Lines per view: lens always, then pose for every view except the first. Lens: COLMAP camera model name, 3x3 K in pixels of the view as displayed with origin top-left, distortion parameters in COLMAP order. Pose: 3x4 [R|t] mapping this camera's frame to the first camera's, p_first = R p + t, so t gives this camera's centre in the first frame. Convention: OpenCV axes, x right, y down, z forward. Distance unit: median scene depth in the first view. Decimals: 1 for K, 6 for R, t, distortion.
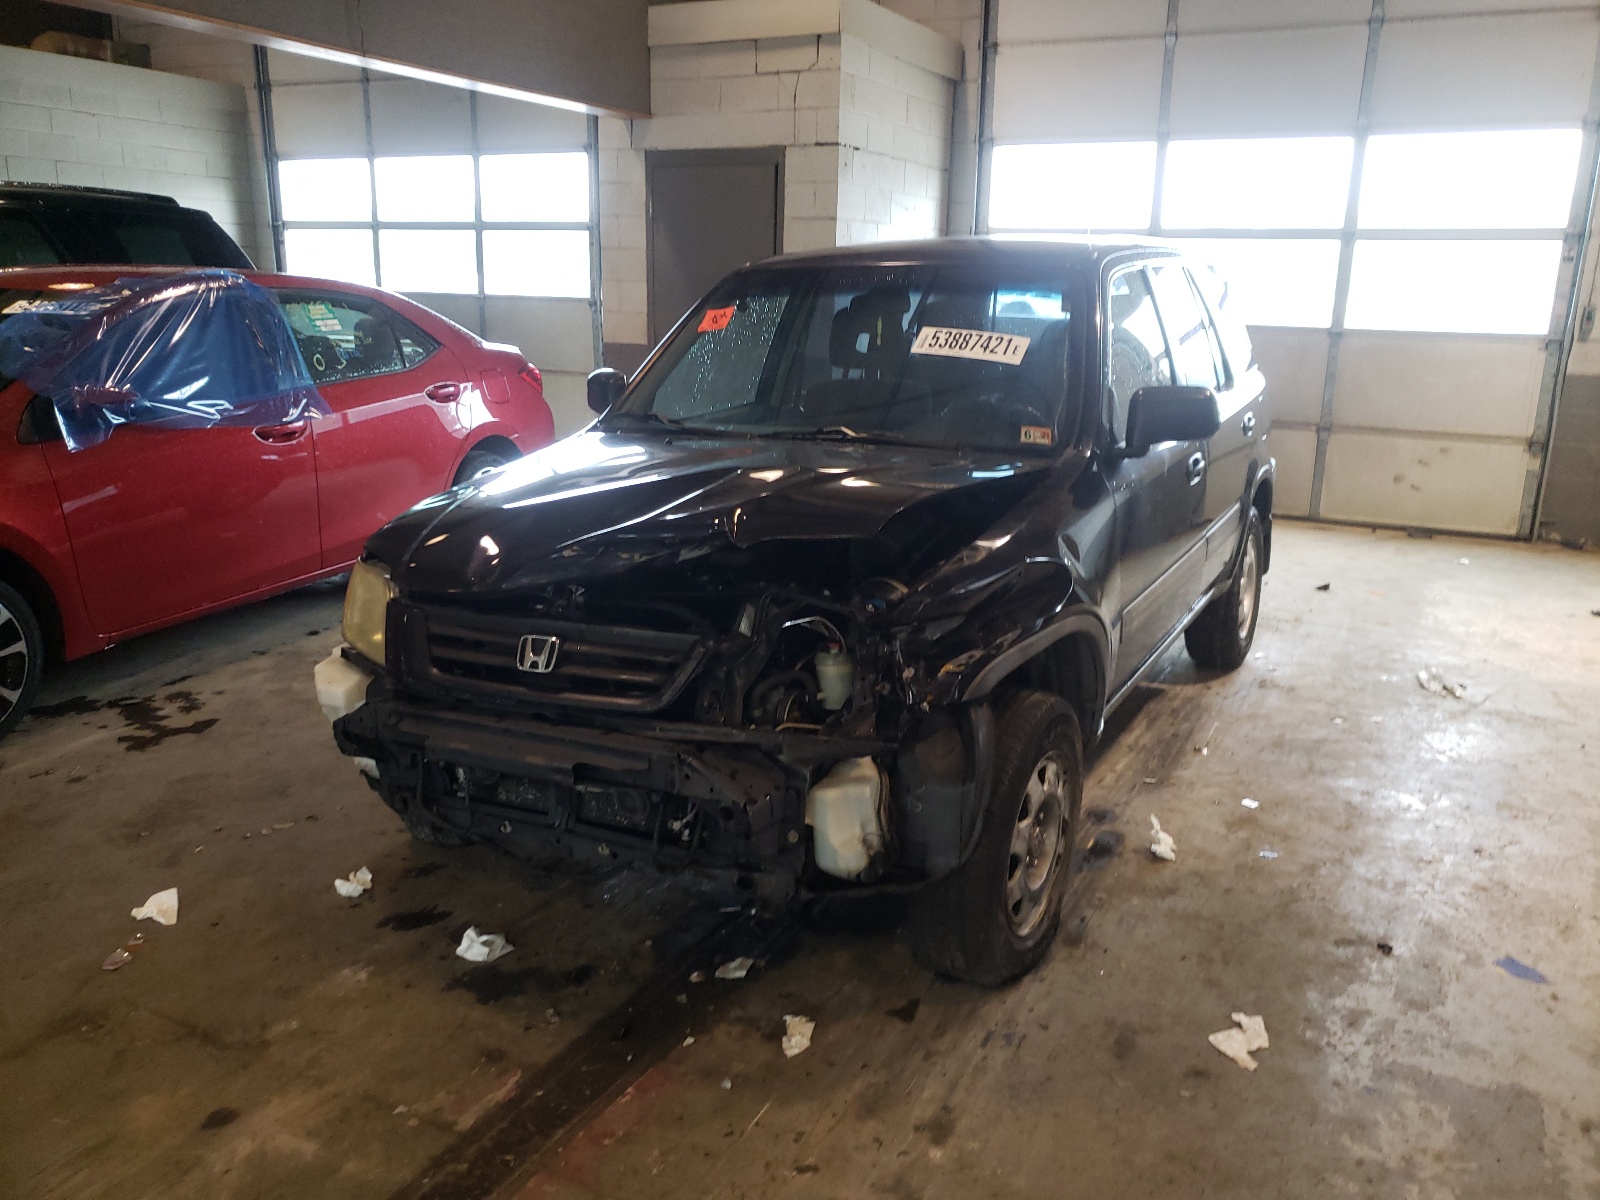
lens RADIAL K [[1228.1, 0, 800.0], [0, 1228.1, 600.0], [0, 0, 1]] dist [0.061762, -0.060395]
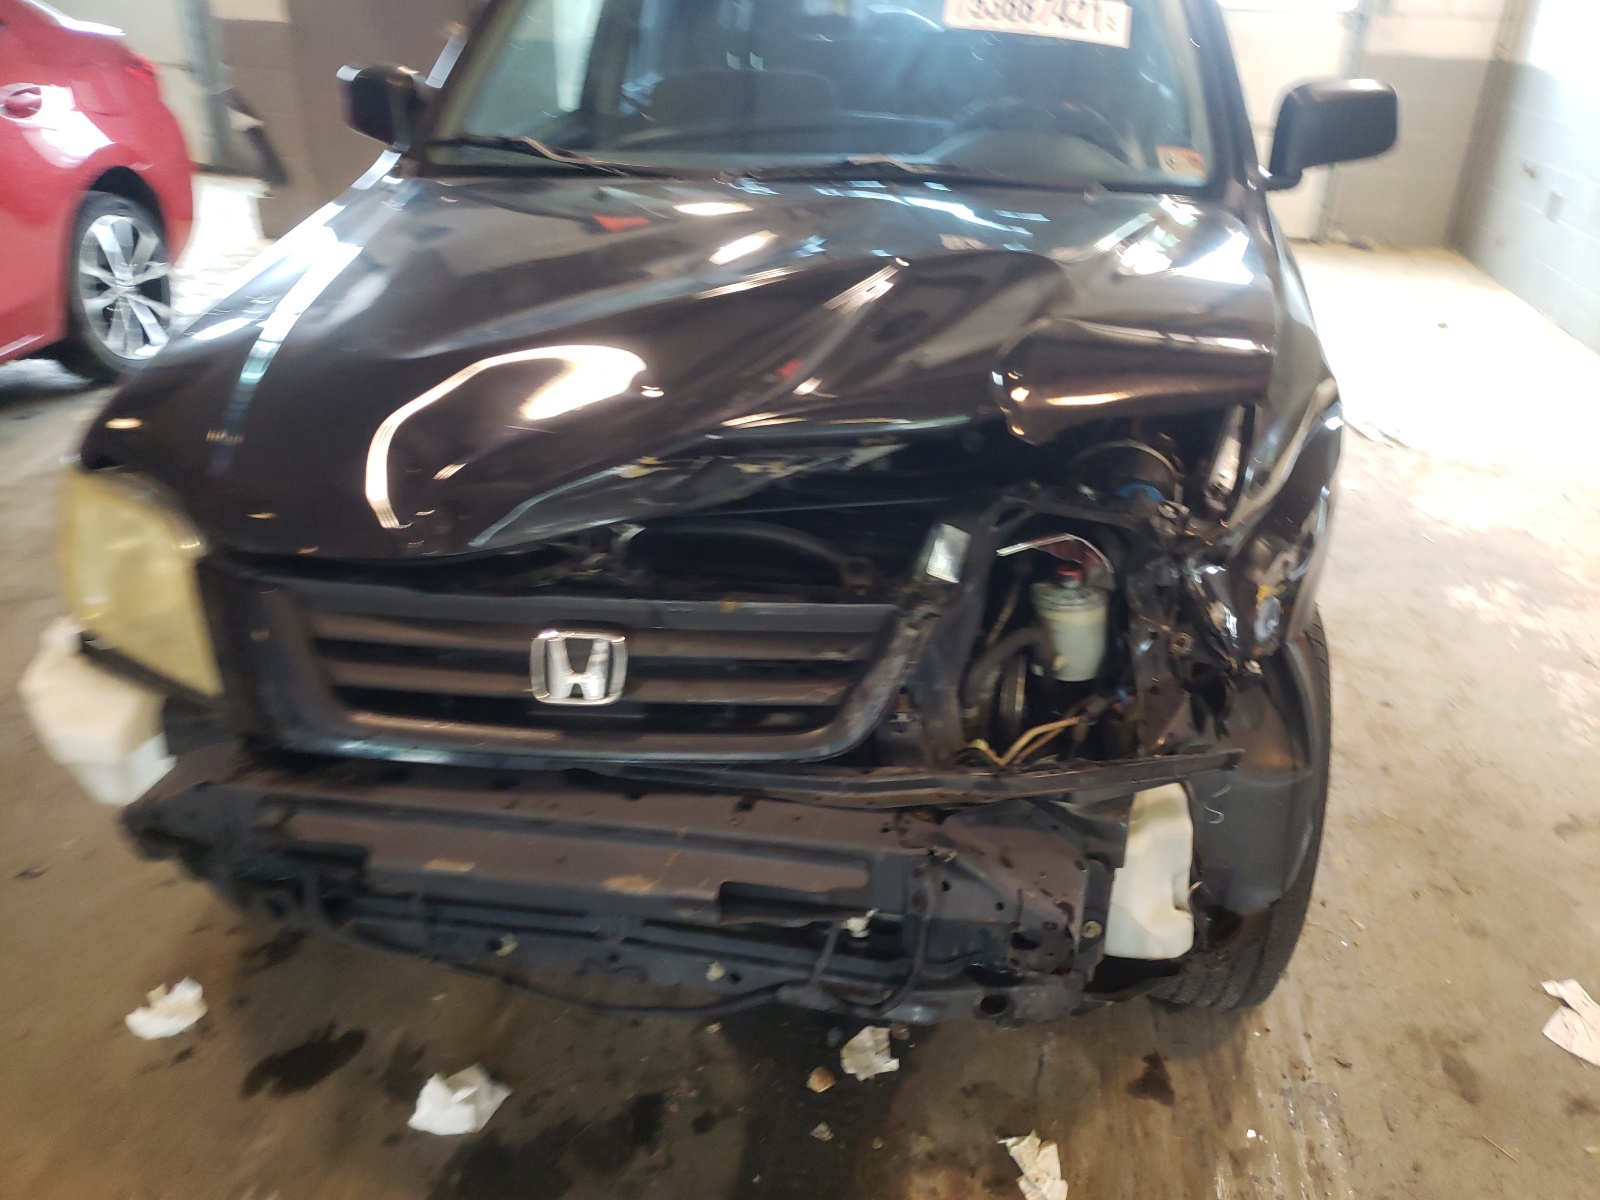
lens RADIAL K [[1228.1, 0, 800.0], [0, 1228.1, 600.0], [0, 0, 1]] dist [0.061762, -0.060395]
pose [[0.955320, -0.129047, 0.265914, -0.244541], [0.065432, 0.969668, 0.235503, -0.093279], [-0.288239, -0.207582, 0.934788, 0.478676]]
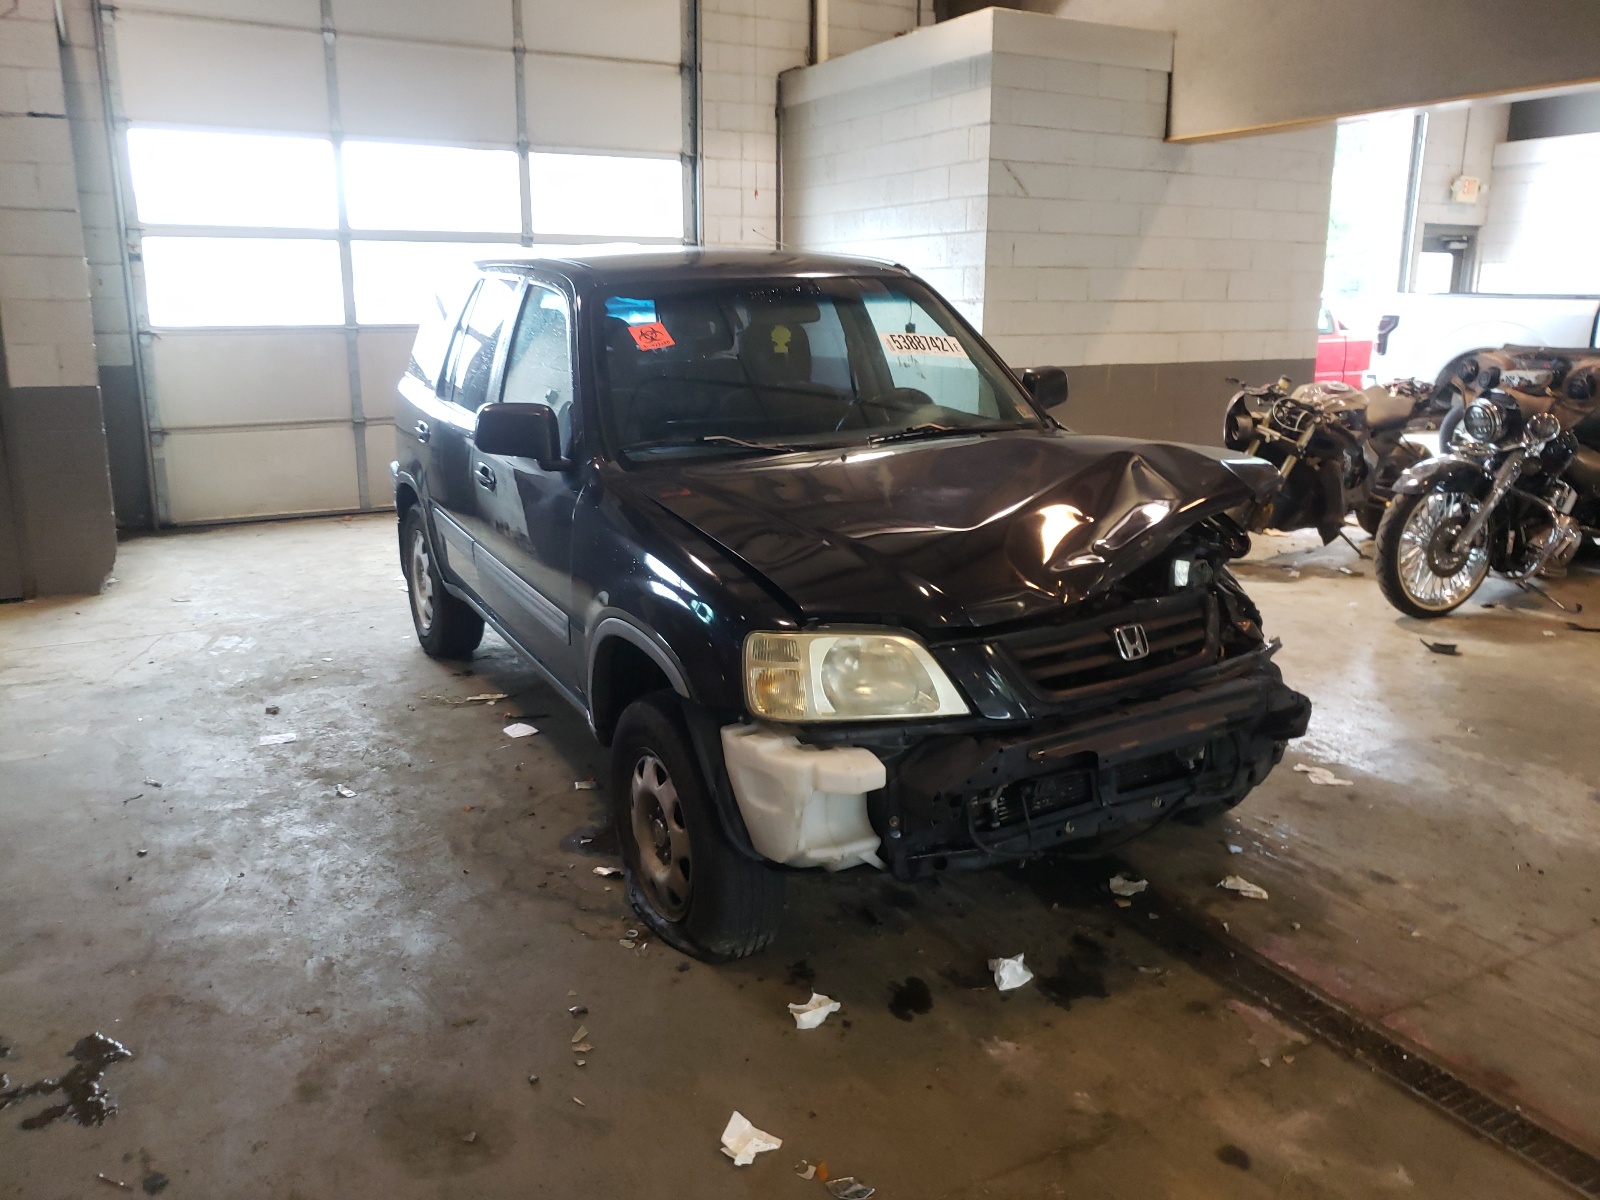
lens RADIAL K [[1267.7, 0, 759.7], [0, 1267.7, 592.1], [0, 0, 1]] dist [0.068809, -0.069686]
pose [[0.569928, -0.213495, 0.793475, -1.210622], [0.220766, 0.969936, 0.102405, -0.176630], [-0.791483, 0.116809, 0.599926, 0.553125]]
